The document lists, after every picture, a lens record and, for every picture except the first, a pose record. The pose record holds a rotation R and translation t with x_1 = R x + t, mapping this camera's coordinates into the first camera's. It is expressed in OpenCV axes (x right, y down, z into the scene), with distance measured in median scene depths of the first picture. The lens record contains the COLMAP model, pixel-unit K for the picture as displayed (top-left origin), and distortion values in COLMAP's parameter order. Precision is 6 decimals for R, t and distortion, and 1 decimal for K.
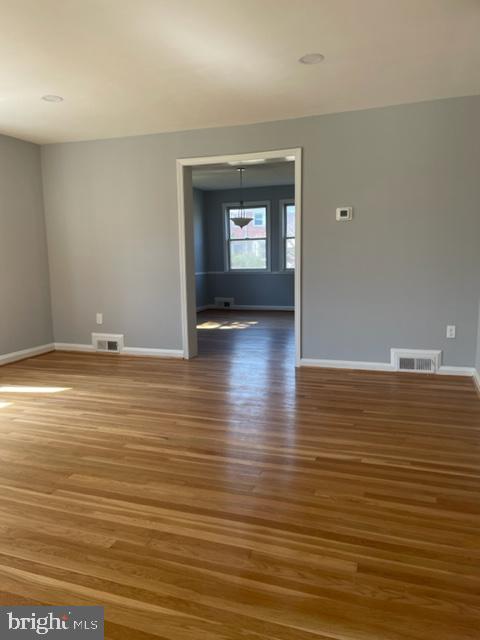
lens RADIAL K [[485.7, 0, 238.6], [0, 485.7, 321.8], [0, 0, 1]] dist [0.053080, -0.005324]
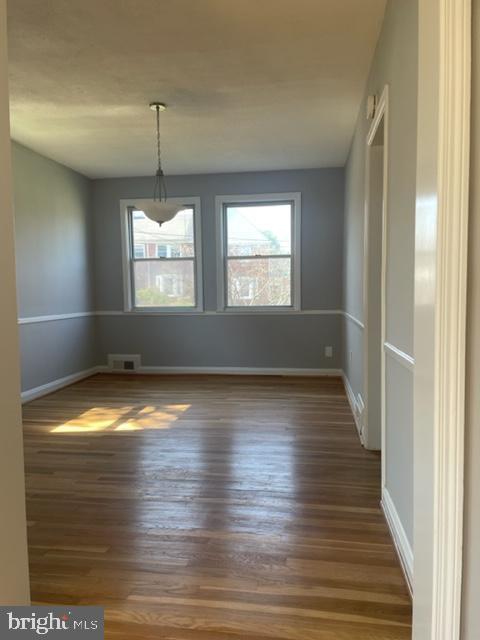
lens RADIAL K [[485.7, 0, 242.7], [0, 485.7, 321.1], [0, 0, 1]] dist [0.053080, -0.005324]
pose [[0.977694, -0.006377, 0.209938, -0.012930], [0.023462, 0.996599, -0.078992, -0.040765], [-0.208721, 0.082156, 0.974518, 0.385997]]
